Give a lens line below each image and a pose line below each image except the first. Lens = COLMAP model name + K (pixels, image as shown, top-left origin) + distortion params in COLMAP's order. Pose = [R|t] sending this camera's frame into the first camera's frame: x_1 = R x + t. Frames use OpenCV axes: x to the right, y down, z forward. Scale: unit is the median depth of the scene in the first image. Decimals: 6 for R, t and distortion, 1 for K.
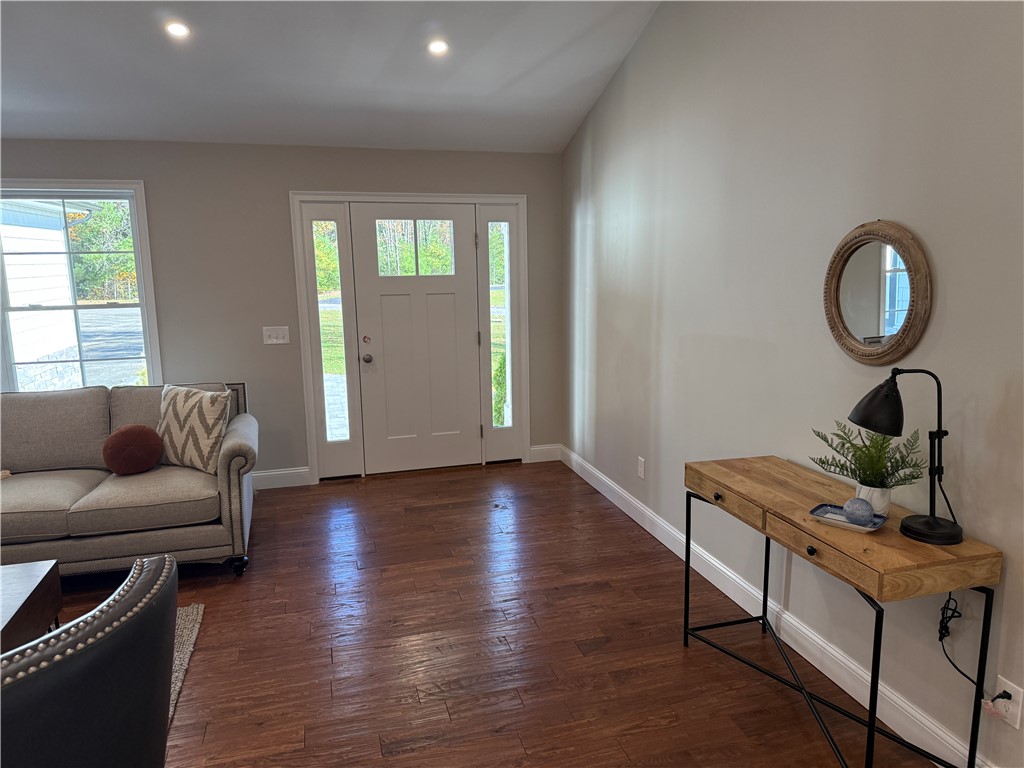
lens RADIAL K [[722.9, 0, 512.0], [0, 722.9, 384.0], [0, 0, 1]] dist [-0.003261, -0.001221]
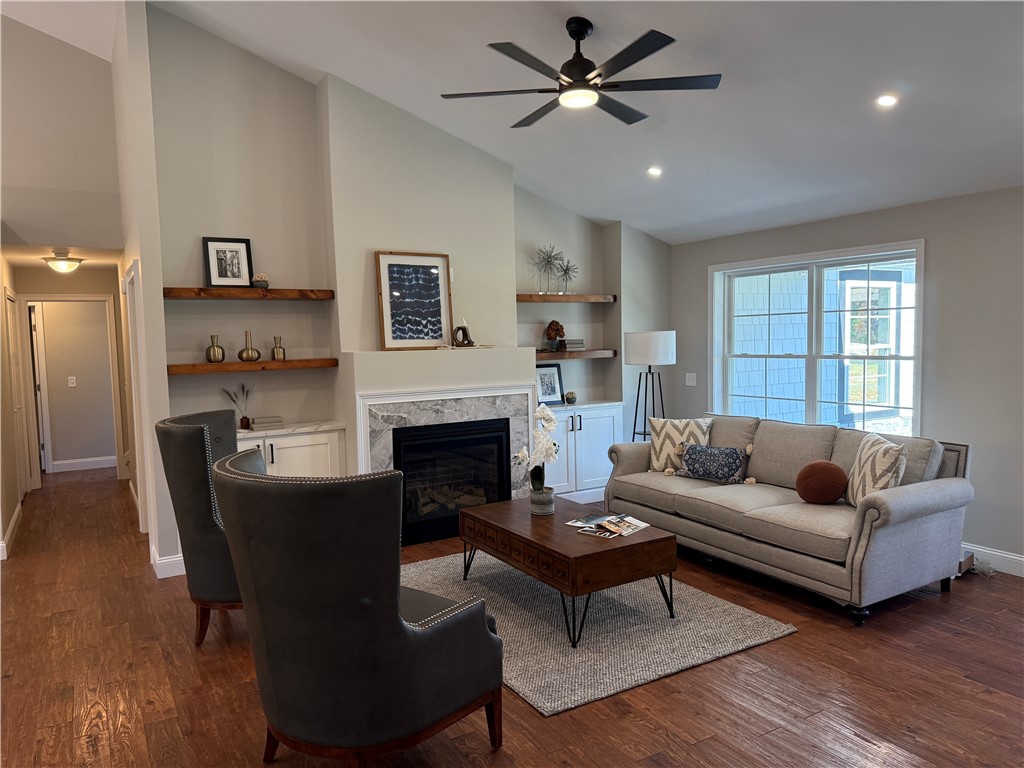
lens RADIAL K [[713.2, 0, 512.0], [0, 713.2, 384.0], [0, 0, 1]] dist [0.024306, -0.000893]
pose [[0.266208, 0.075442, -0.960959, 0.439560], [-0.145698, 0.988627, 0.037252, -0.035142], [0.952841, 0.130093, 0.274172, 0.228360]]
